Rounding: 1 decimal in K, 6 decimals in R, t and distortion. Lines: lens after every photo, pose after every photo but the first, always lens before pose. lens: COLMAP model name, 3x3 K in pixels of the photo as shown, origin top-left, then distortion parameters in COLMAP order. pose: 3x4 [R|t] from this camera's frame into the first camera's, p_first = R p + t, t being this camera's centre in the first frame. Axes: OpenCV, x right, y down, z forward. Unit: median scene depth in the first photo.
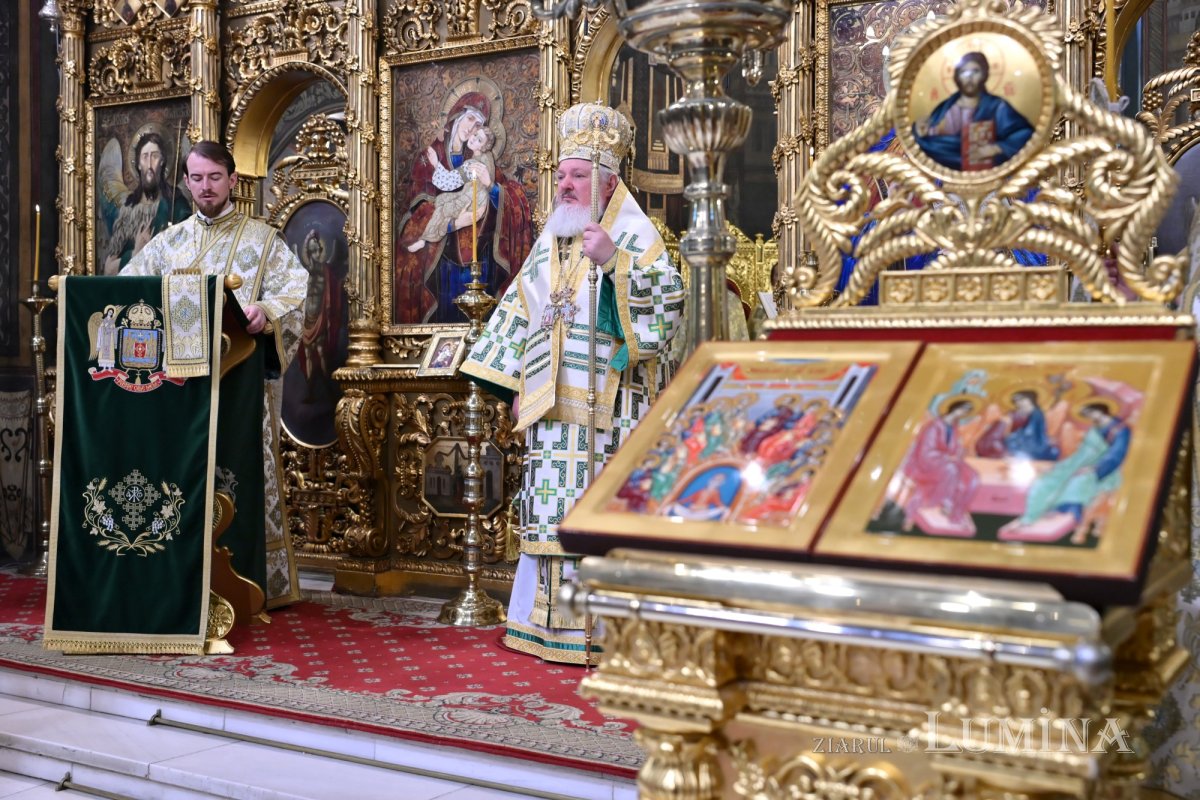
lens RADIAL K [[1352.0, 0, 598.5], [0, 1352.0, 387.7], [0, 0, 1]] dist [0.002533, -0.021381]
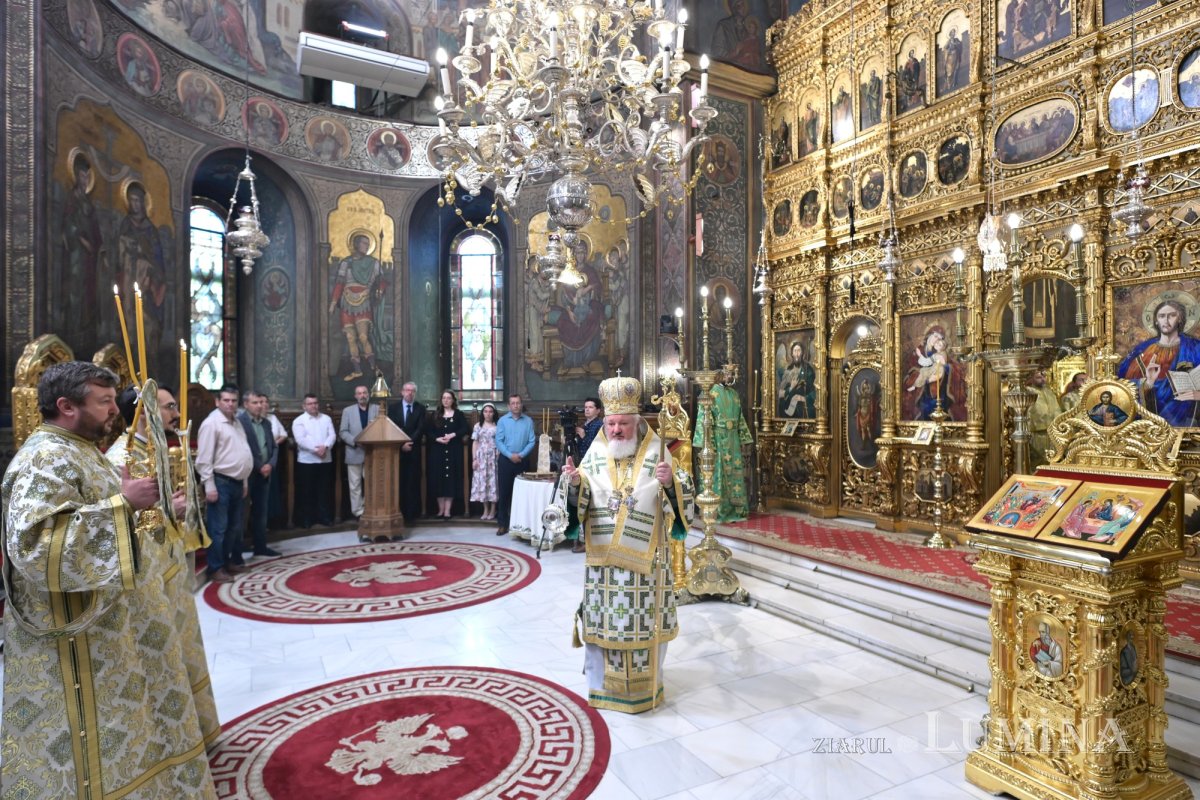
lens RADIAL K [[674.2, 0, 608.7], [0, 674.2, 400.3], [0, 0, 1]] dist [-0.001561, -0.000101]
pose [[0.856550, -0.007185, -0.516013, 0.025292], [-0.004833, 0.999748, -0.021943, -0.056920], [0.516041, 0.021289, 0.856299, -0.328537]]
